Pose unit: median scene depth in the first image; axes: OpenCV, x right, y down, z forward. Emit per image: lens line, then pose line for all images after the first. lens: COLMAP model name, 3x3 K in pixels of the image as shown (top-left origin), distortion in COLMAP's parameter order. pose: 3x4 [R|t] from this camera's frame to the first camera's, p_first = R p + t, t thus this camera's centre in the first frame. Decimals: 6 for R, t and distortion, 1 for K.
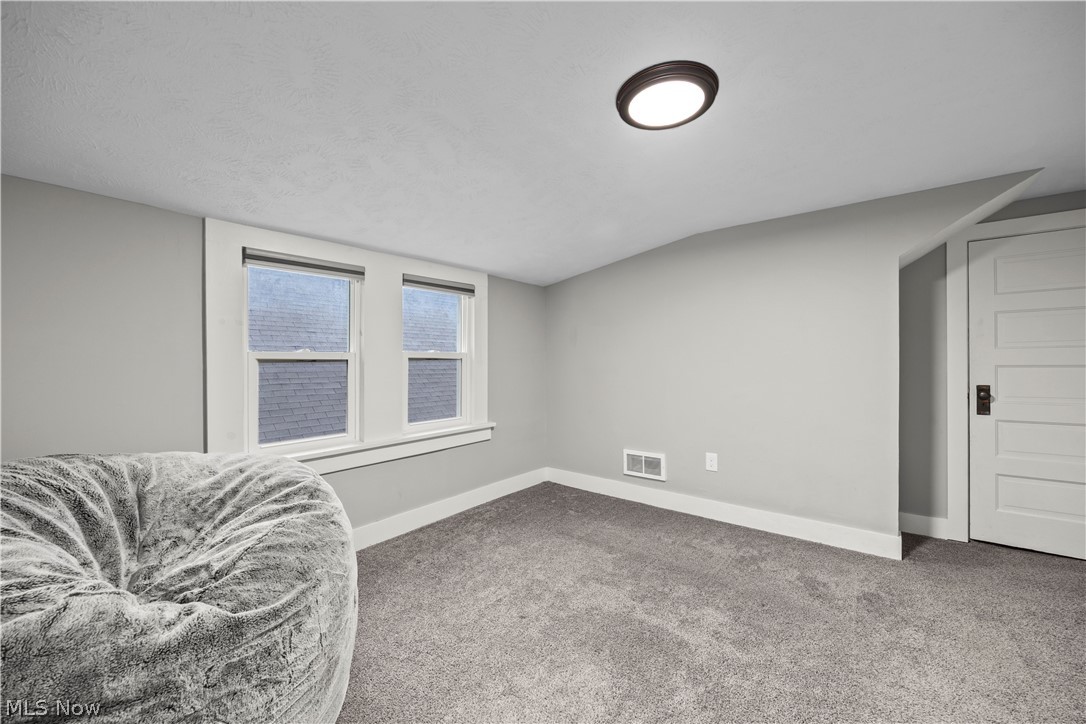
lens RADIAL K [[419.8, 0, 557.1], [0, 419.8, 364.1], [0, 0, 1]] dist [-0.003030, 0.000055]
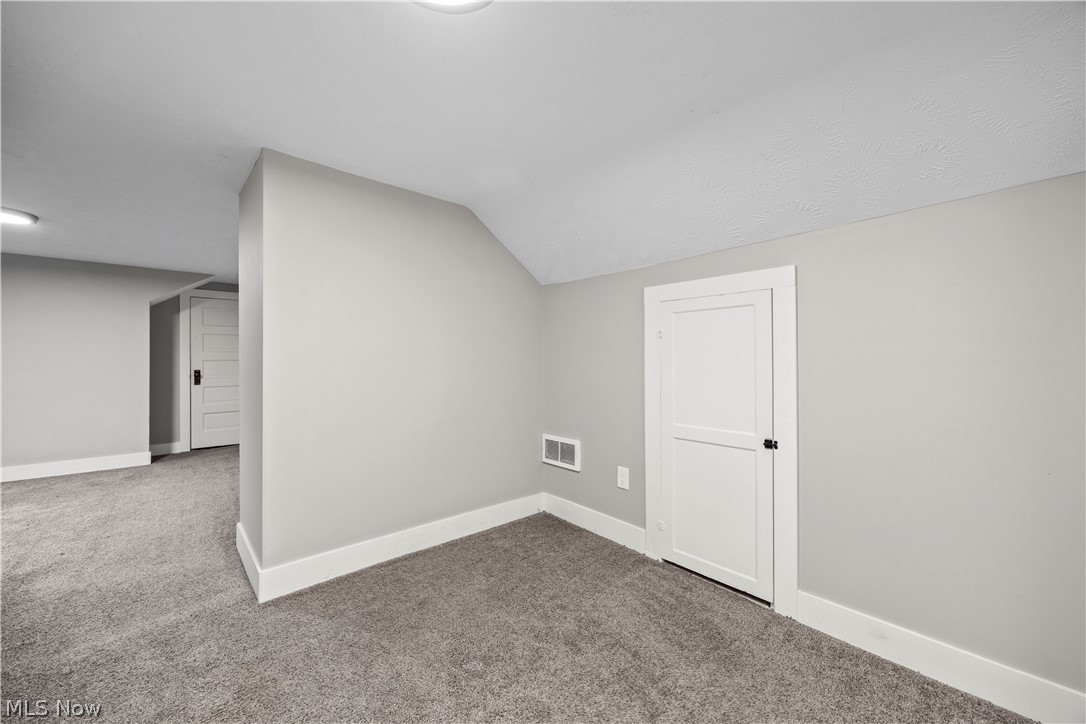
lens RADIAL K [[419.8, 0, 547.5], [0, 419.8, 362.4], [0, 0, 1]] dist [-0.003030, 0.000055]
pose [[0.177085, 0.007562, 0.984166, -0.654114], [0.005194, 0.999949, -0.008618, 0.039885], [-0.984182, 0.006638, 0.177037, -0.999403]]
